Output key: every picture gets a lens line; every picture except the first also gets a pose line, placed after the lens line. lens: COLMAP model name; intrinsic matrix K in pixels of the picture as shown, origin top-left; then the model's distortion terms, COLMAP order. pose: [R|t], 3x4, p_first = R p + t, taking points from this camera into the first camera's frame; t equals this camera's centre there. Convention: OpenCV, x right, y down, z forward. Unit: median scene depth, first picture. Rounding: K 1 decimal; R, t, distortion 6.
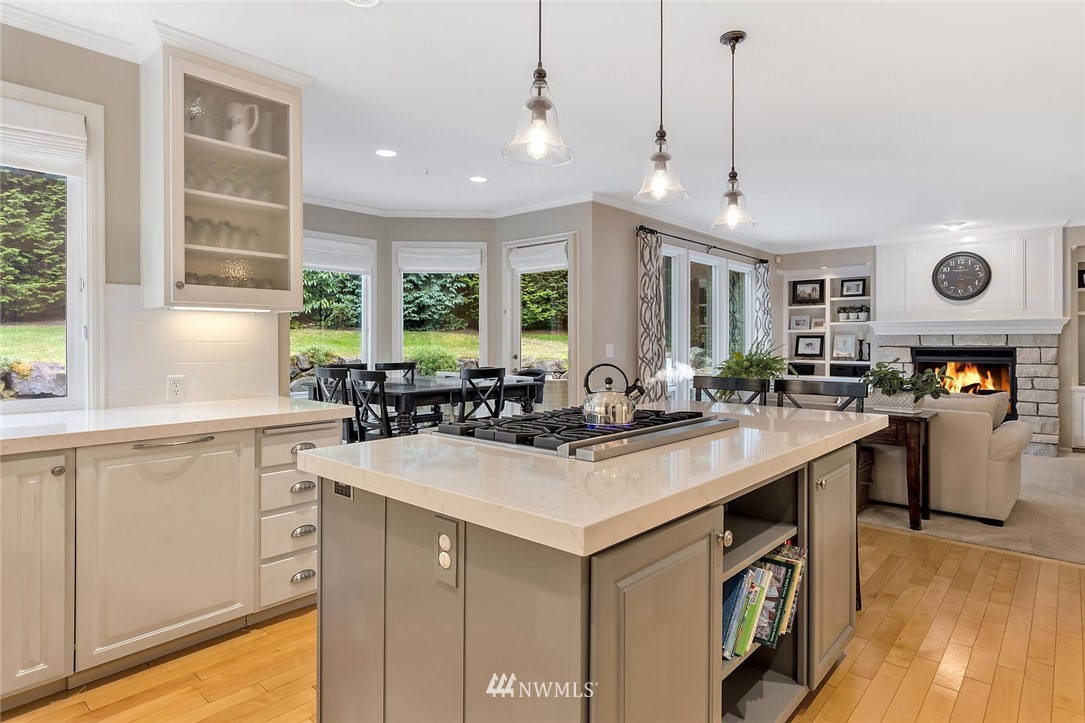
lens RADIAL K [[596.6, 0, 541.4], [0, 596.6, 356.1], [0, 0, 1]] dist [-0.005192, -0.001067]
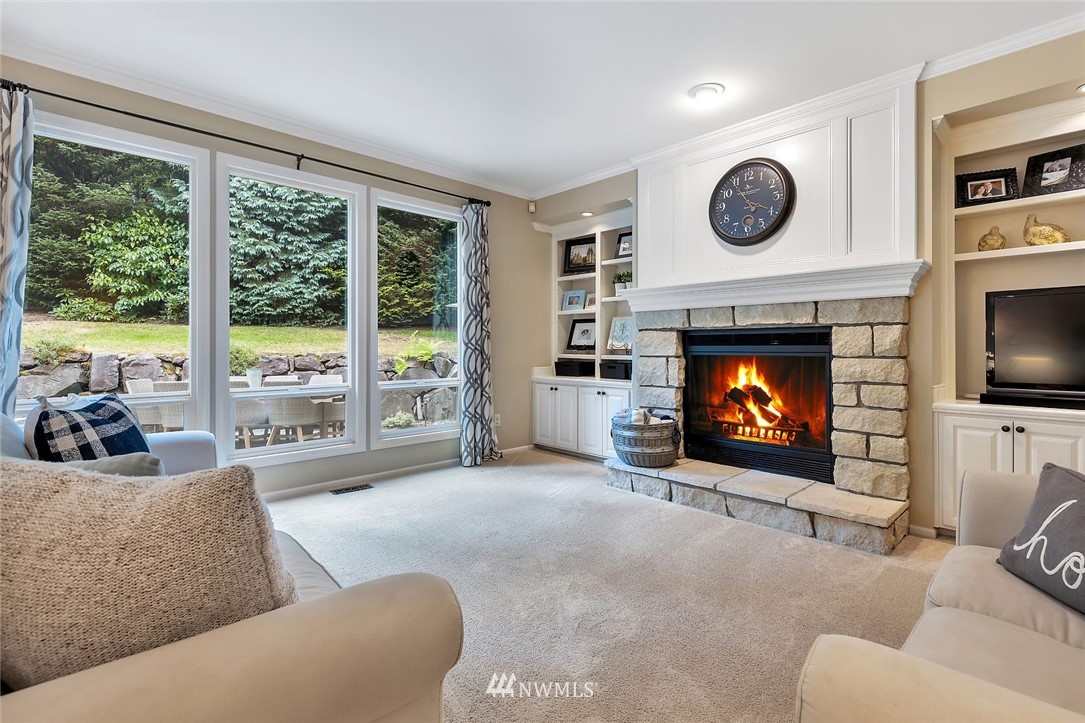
lens RADIAL K [[509.0, 0, 544.1], [0, 509.0, 354.3], [0, 0, 1]] dist [0.000985, -0.000112]
pose [[0.997775, 0.001249, -0.066663, 0.467163], [-0.001745, 0.999971, -0.007377, 0.011539], [0.066652, 0.007477, 0.997748, 0.434920]]
